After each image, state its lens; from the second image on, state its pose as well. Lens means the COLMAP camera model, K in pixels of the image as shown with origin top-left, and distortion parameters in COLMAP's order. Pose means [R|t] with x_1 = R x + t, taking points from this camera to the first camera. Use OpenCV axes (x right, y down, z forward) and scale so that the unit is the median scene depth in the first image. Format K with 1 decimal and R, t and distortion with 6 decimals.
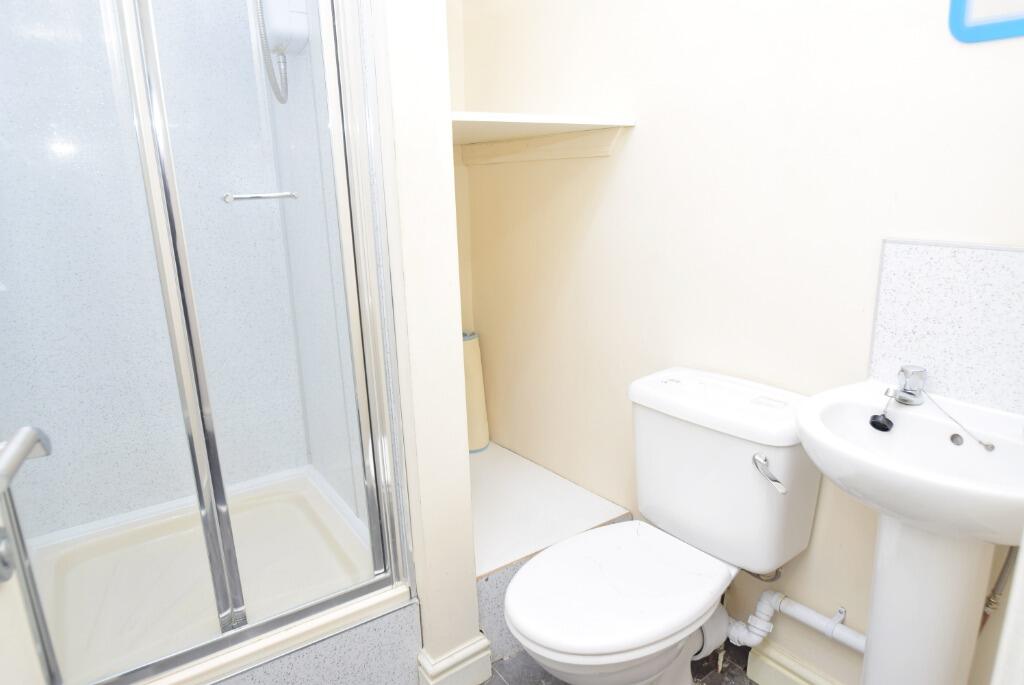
lens RADIAL K [[659.6, 0, 515.5], [0, 659.6, 347.7], [0, 0, 1]] dist [-0.013804, -0.014570]
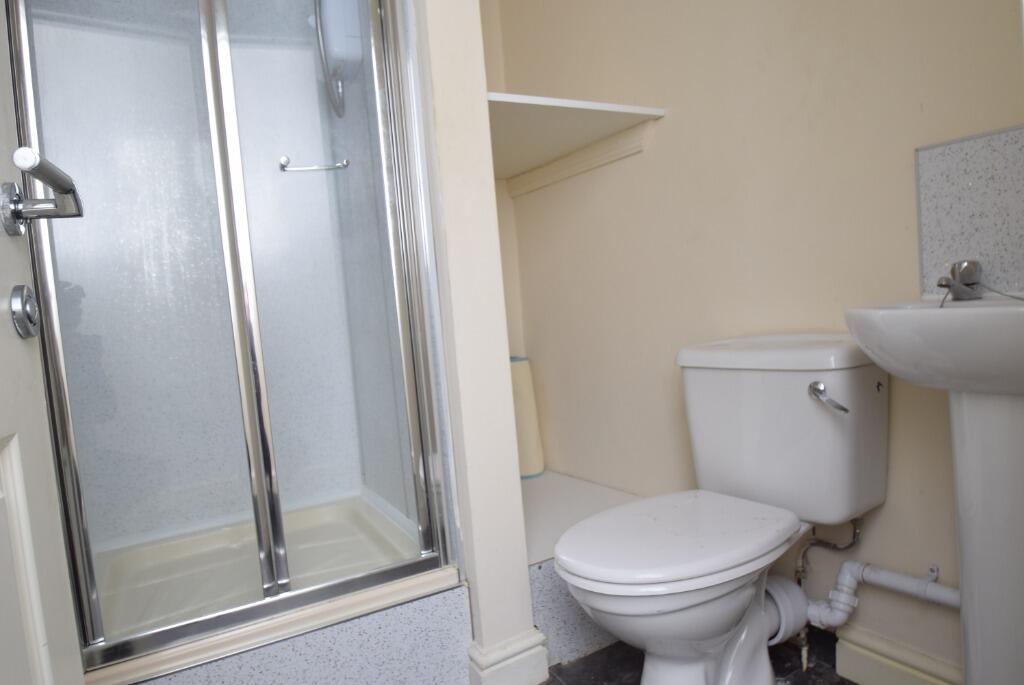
lens RADIAL K [[659.6, 0, 514.0], [0, 659.6, 347.7], [0, 0, 1]] dist [-0.013804, -0.014570]
pose [[0.994187, -0.047359, -0.096697, 0.027873], [0.028932, 0.982546, -0.183755, 0.227873], [0.103712, 0.179889, 0.978204, 0.015072]]
